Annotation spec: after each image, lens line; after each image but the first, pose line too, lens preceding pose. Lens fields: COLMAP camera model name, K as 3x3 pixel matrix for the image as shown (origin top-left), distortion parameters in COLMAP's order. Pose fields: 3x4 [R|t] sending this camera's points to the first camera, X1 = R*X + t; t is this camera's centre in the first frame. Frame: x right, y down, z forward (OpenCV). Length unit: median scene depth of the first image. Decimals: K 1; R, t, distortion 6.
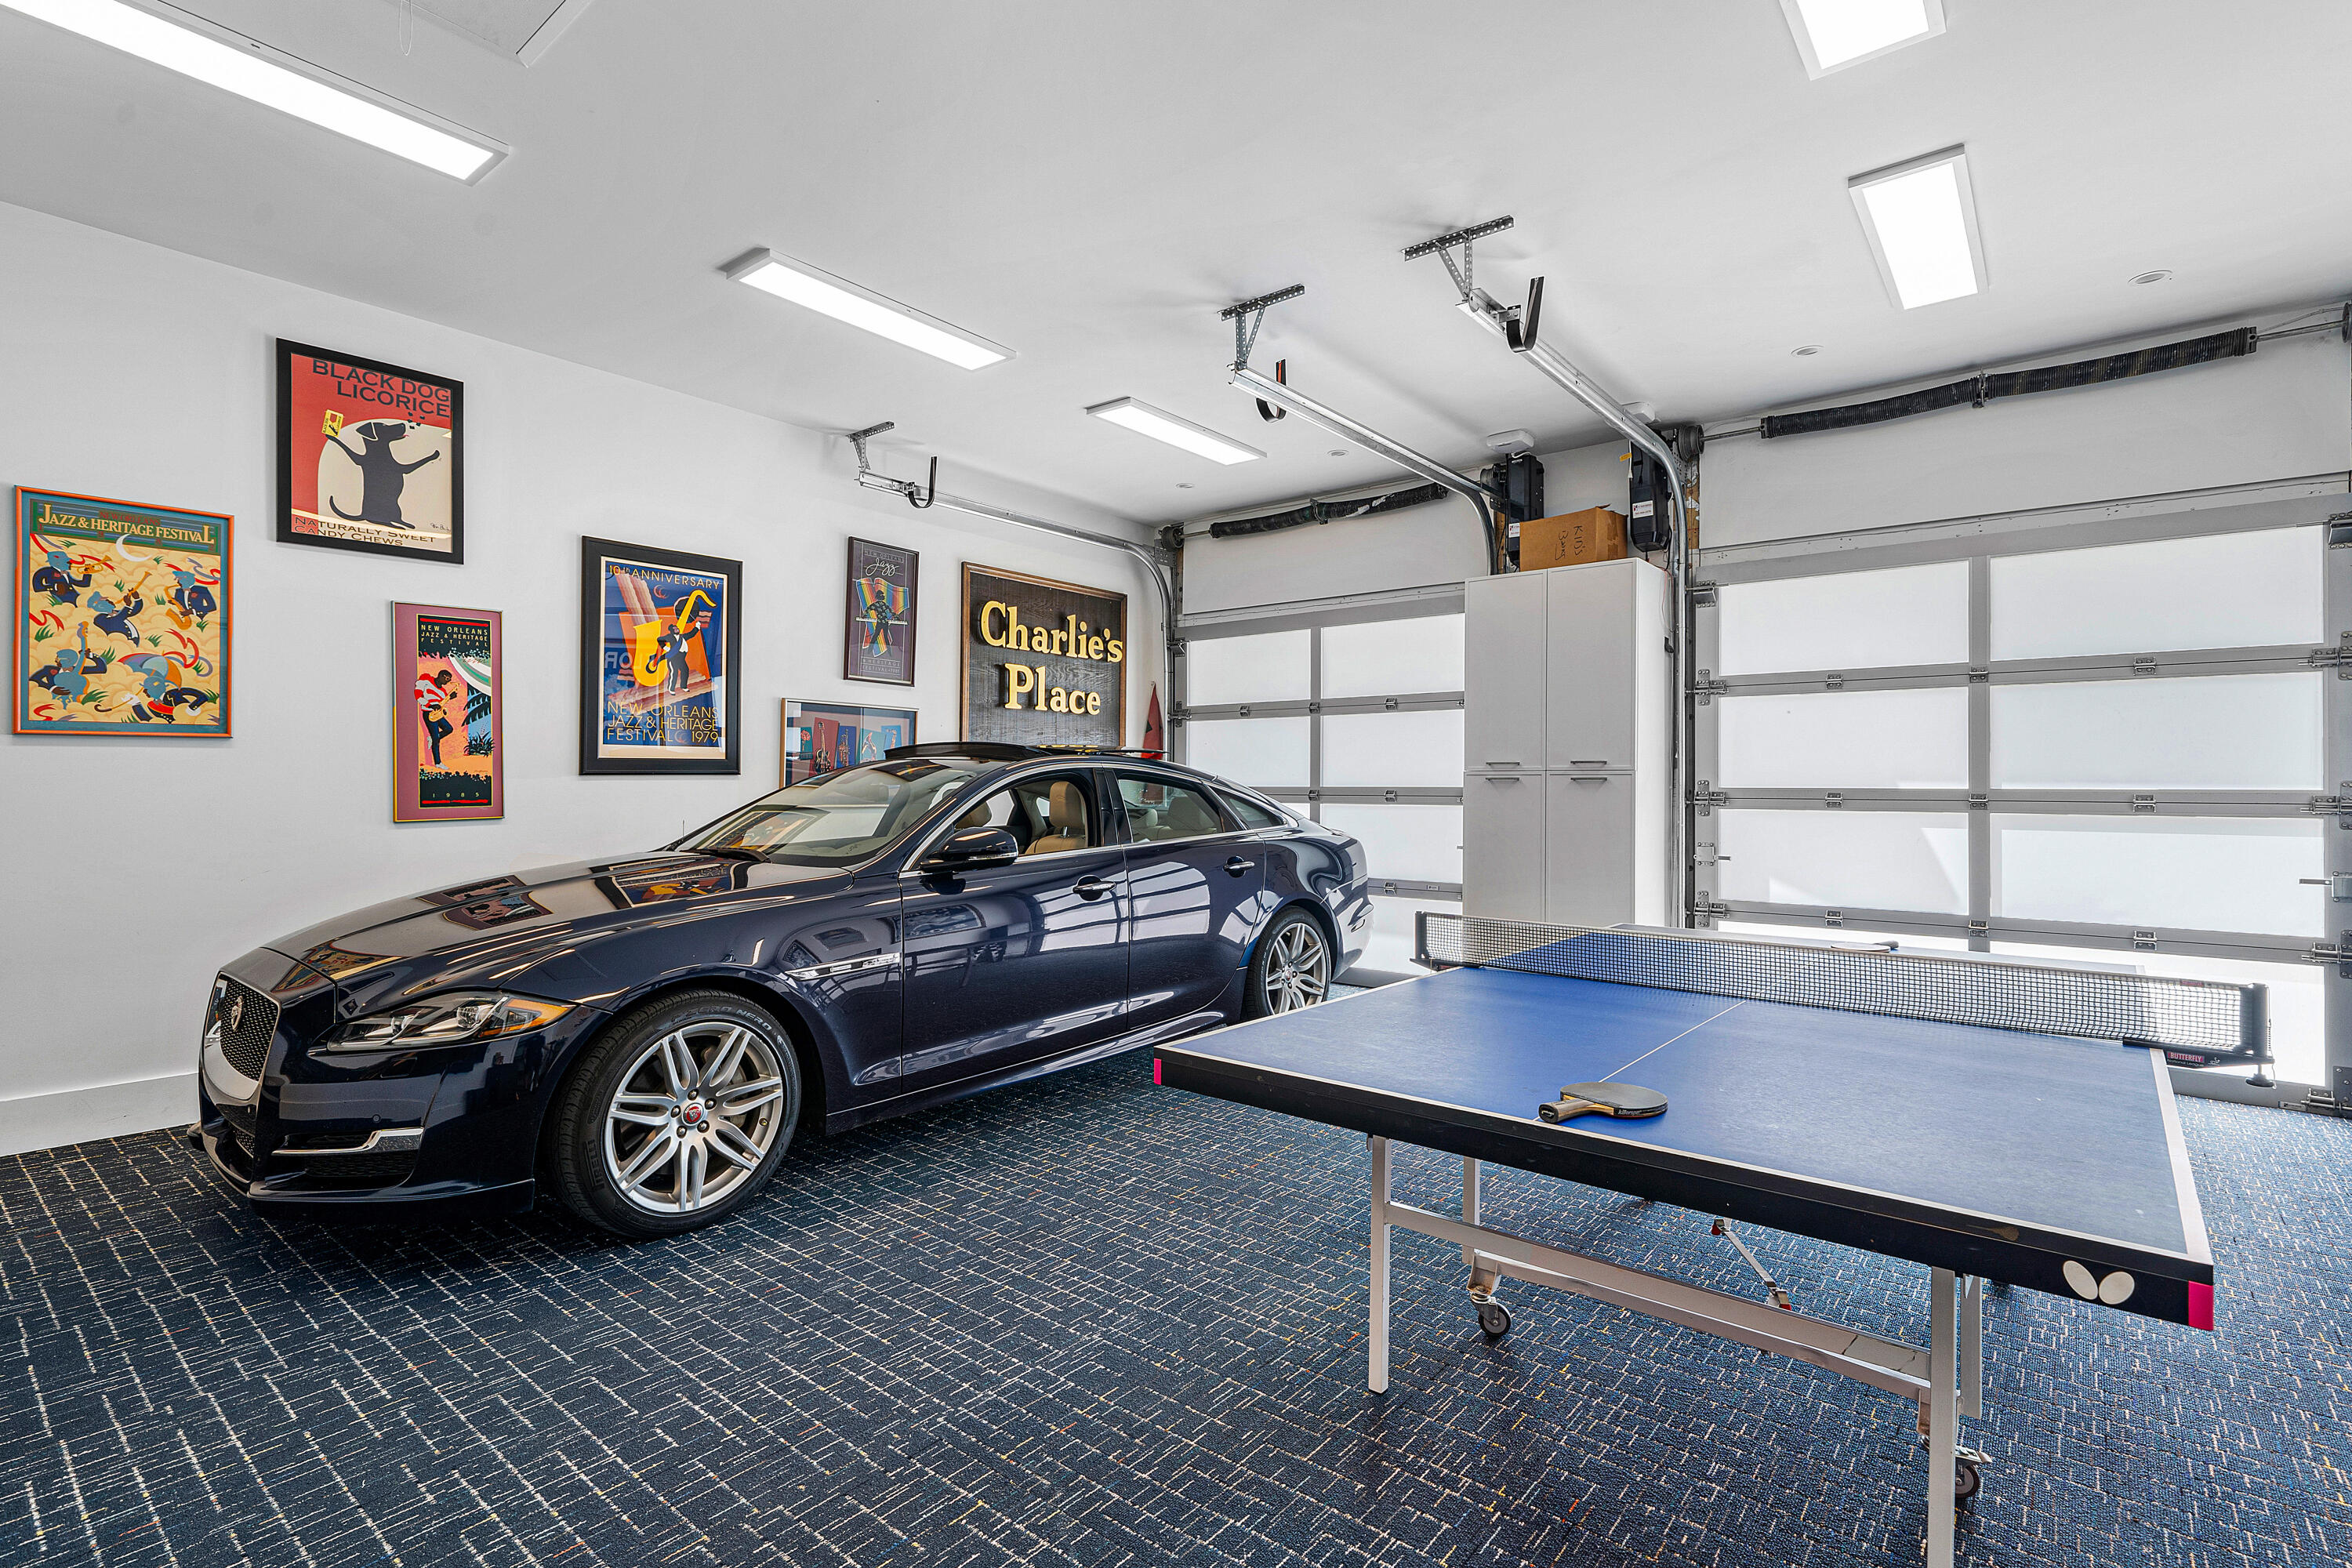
lens RADIAL K [[1064.0, 0, 1234.4], [0, 1064.0, 762.1], [0, 0, 1]] dist [-0.001741, -0.000282]
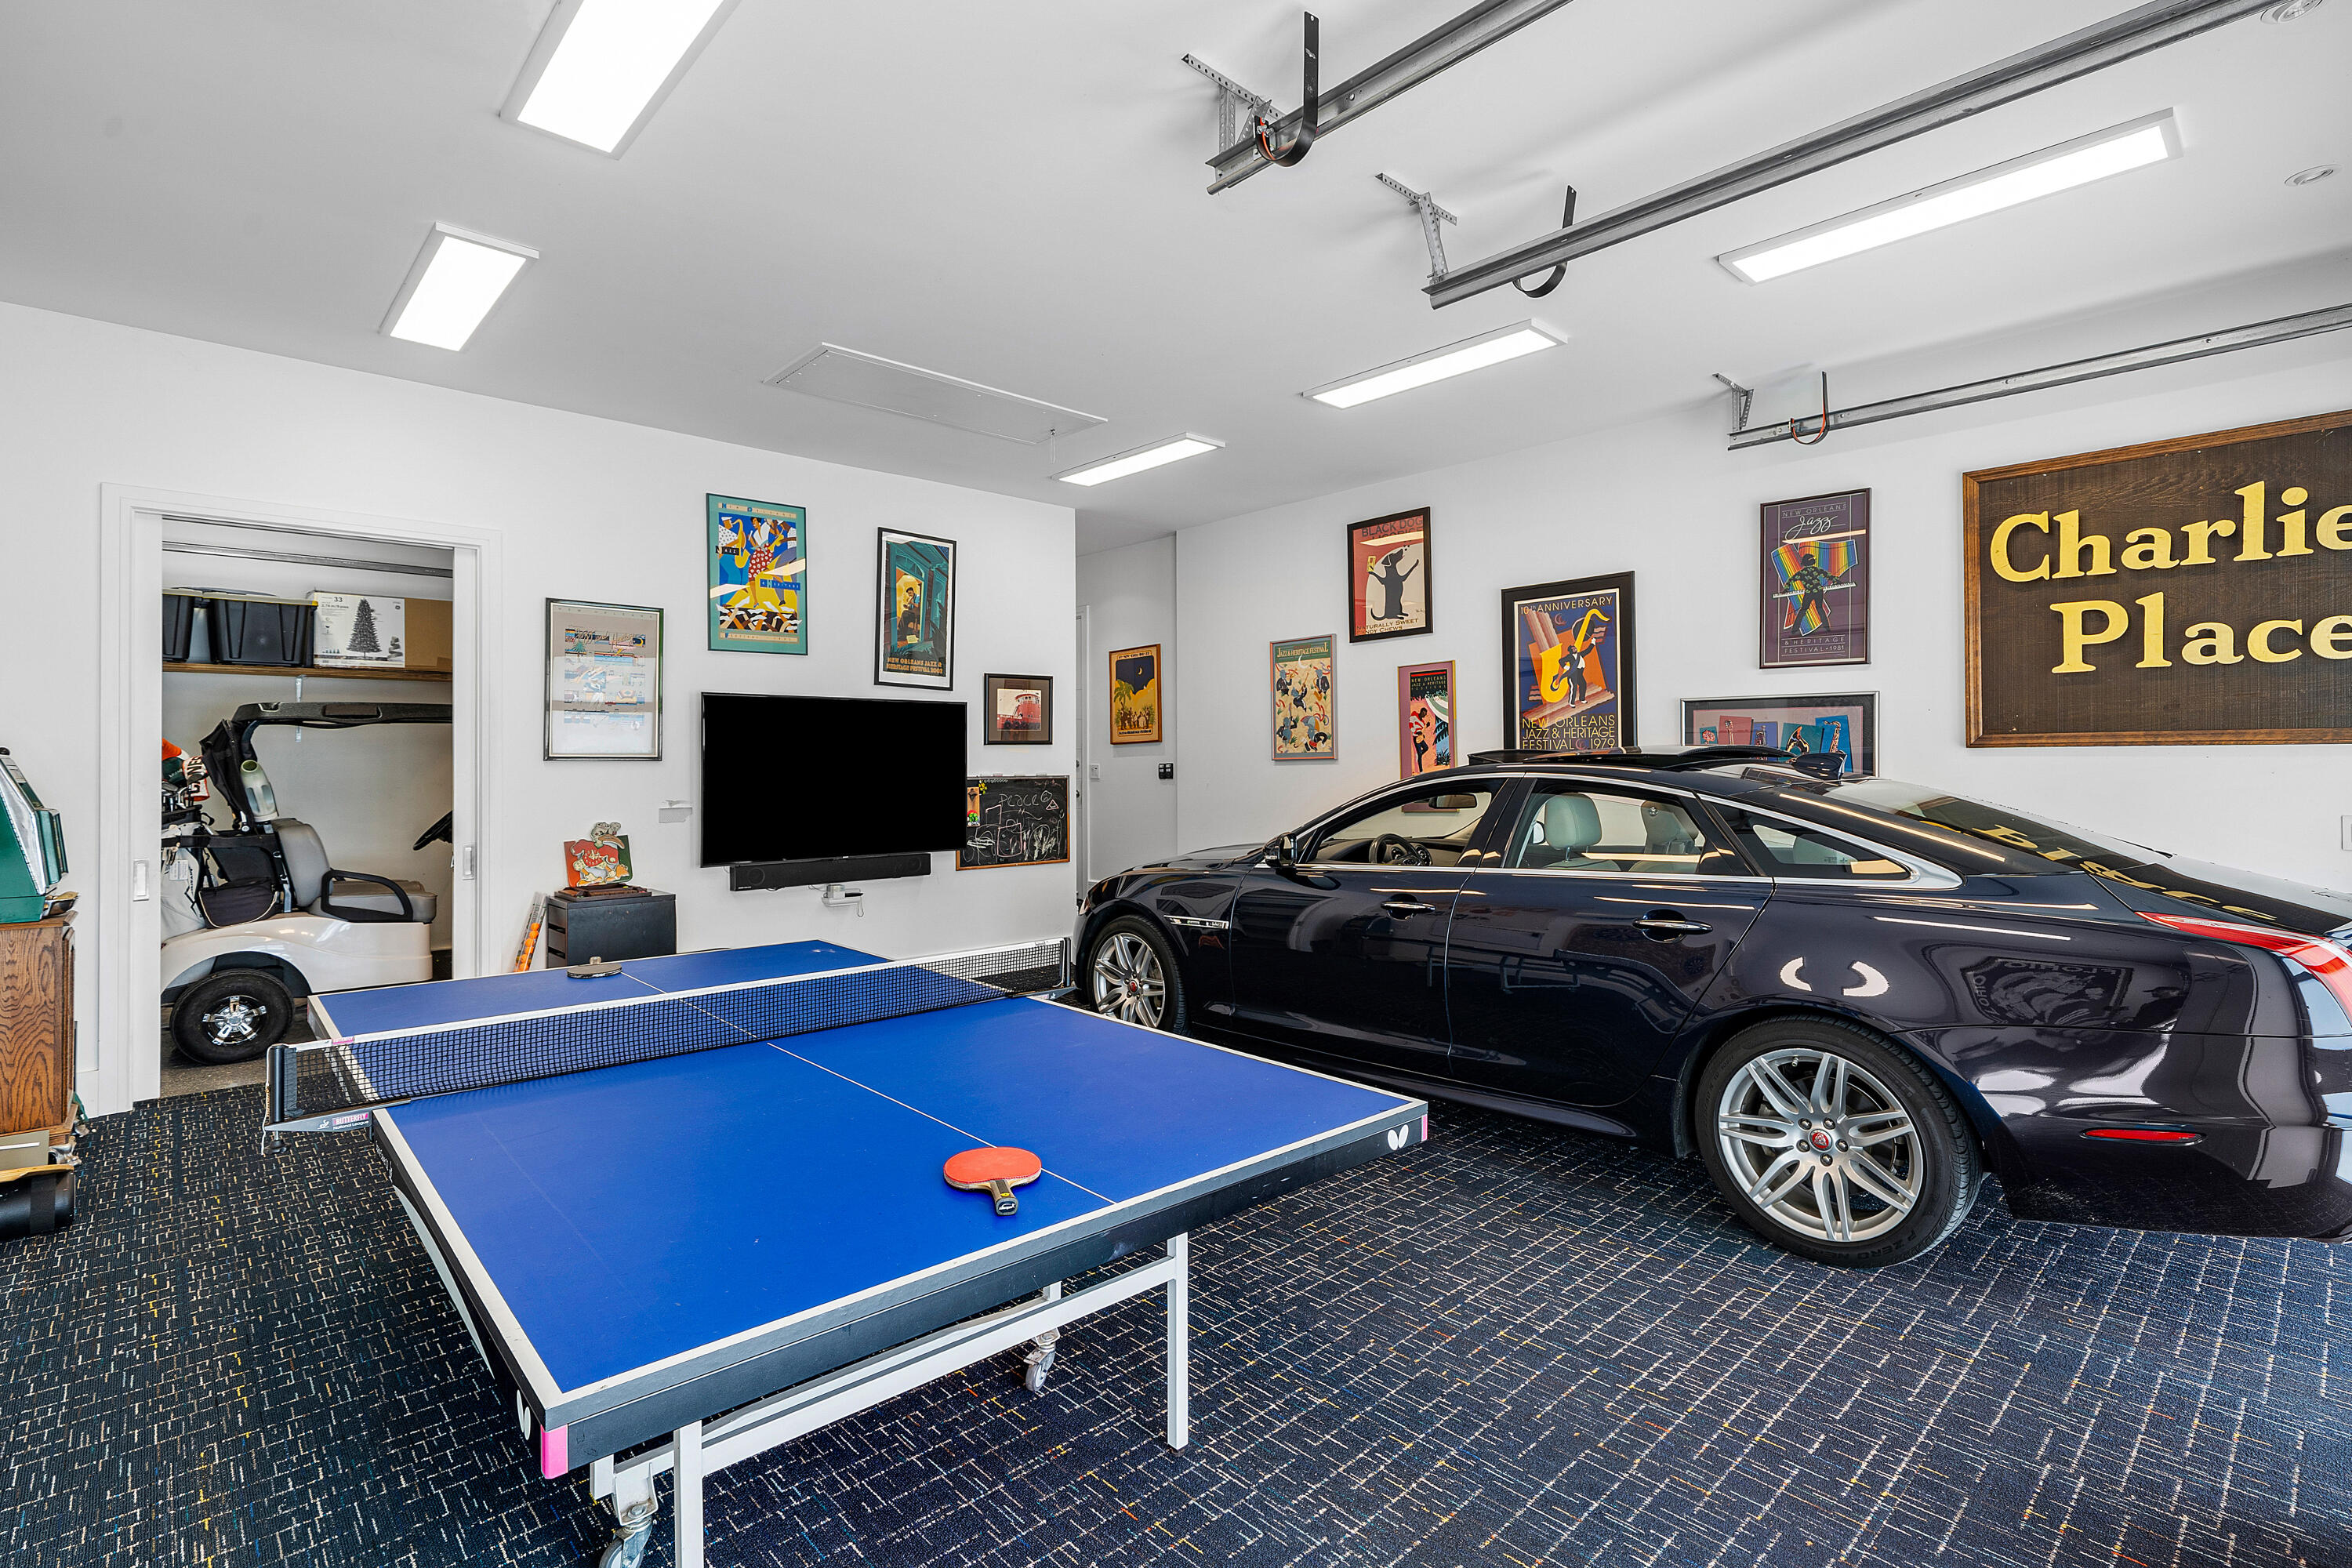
lens RADIAL K [[1128.6, 0, 1166.1], [0, 1128.6, 755.7], [0, 0, 1]] dist [0.001183, 0.000800]
pose [[-0.162016, -0.006177, -0.986769, 0.732799], [0.028664, 0.999529, -0.010963, -0.011595], [0.986372, -0.030061, -0.161763, 0.774664]]
